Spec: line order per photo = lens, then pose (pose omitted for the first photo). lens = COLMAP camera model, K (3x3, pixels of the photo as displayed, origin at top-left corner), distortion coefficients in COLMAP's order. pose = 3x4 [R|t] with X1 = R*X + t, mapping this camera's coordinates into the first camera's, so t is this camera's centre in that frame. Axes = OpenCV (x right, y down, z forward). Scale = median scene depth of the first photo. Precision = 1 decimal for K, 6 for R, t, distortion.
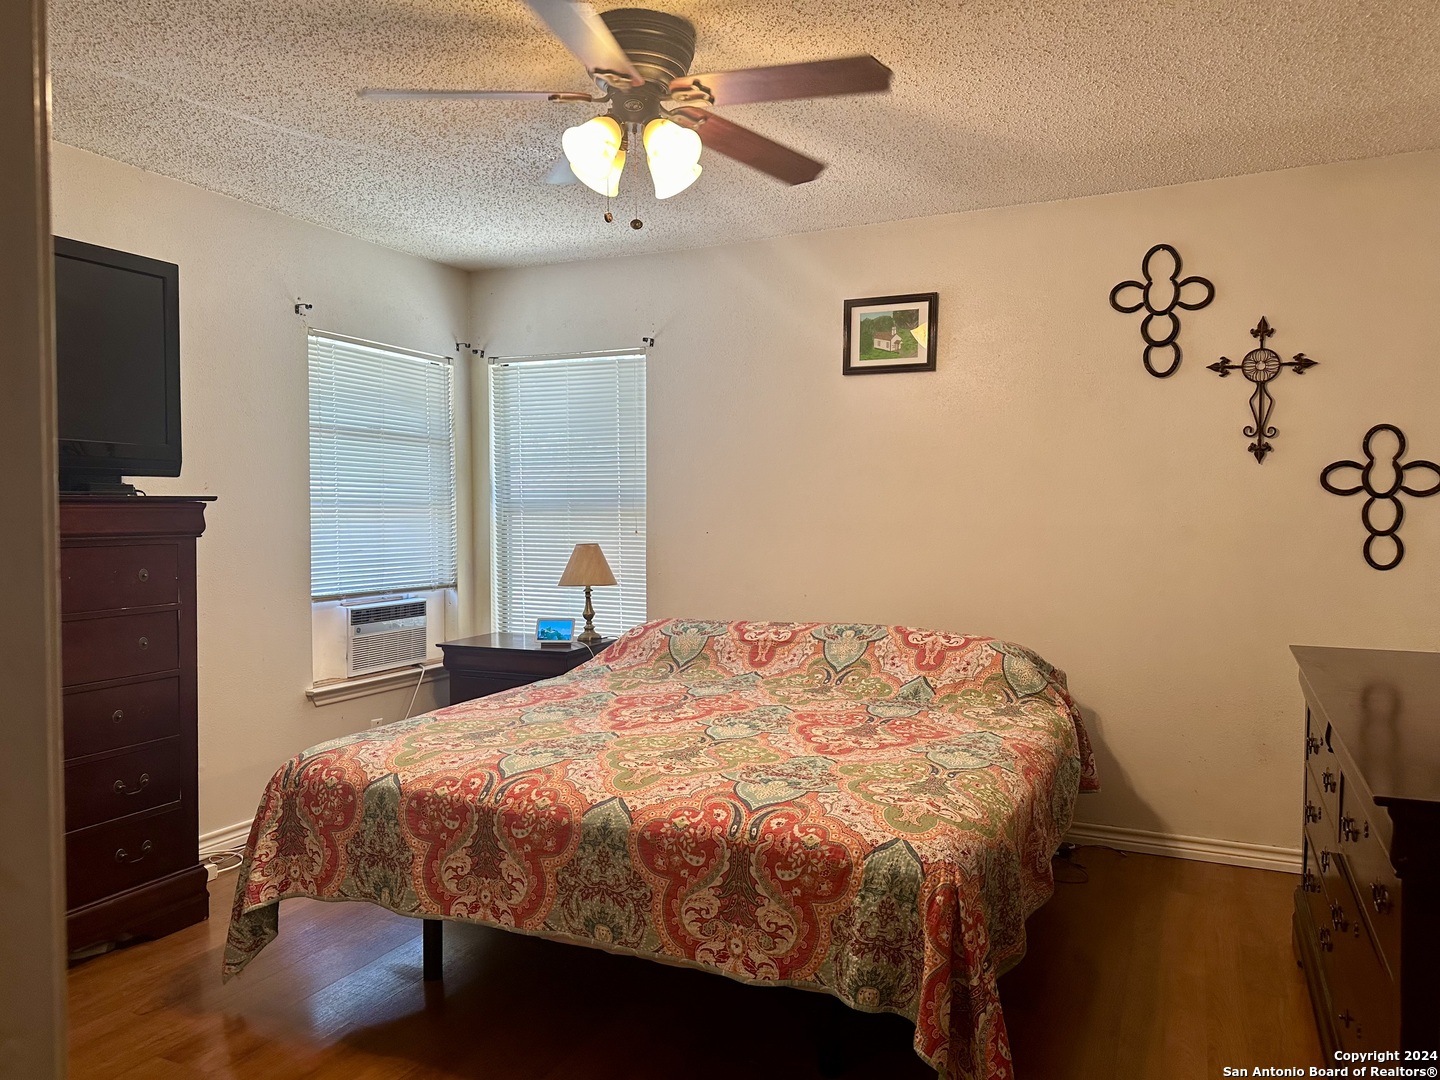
lens RADIAL K [[1010.8, 0, 709.7], [0, 1010.8, 534.1], [0, 0, 1]] dist [0.076871, -0.091676]
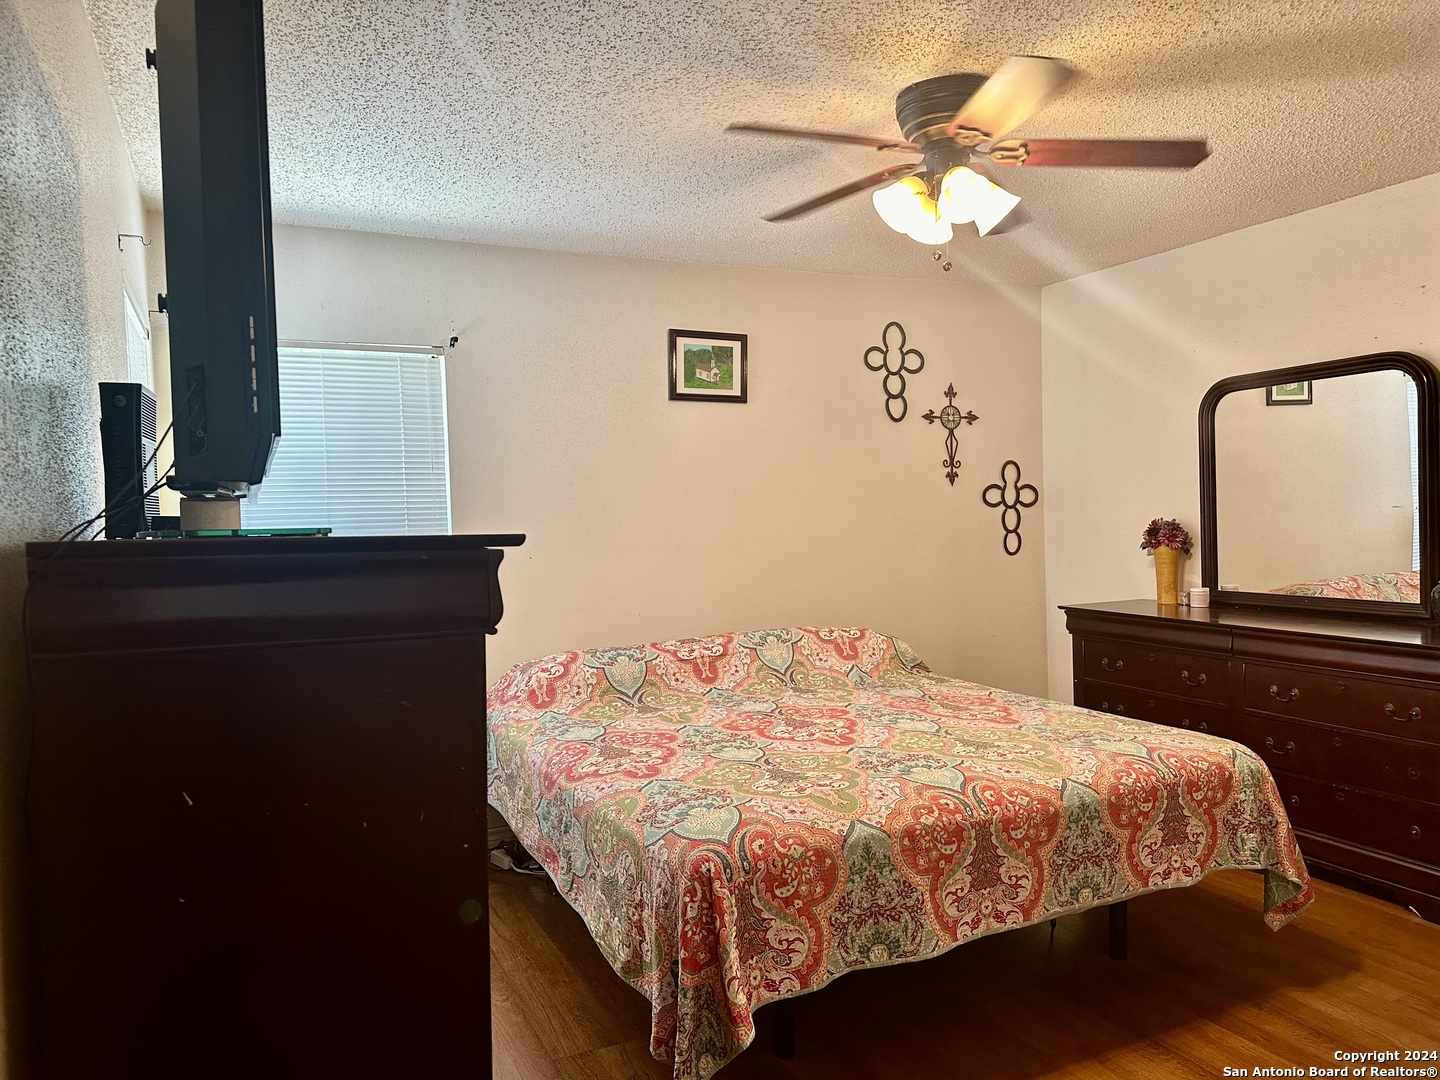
lens RADIAL K [[1010.8, 0, 707.8], [0, 1010.8, 543.0], [0, 0, 1]] dist [0.076871, -0.091676]
pose [[0.637096, -0.042451, 0.769615, -0.776142], [0.049229, 0.998685, 0.014334, -0.026365], [-0.769211, 0.028756, 0.638348, 0.361256]]
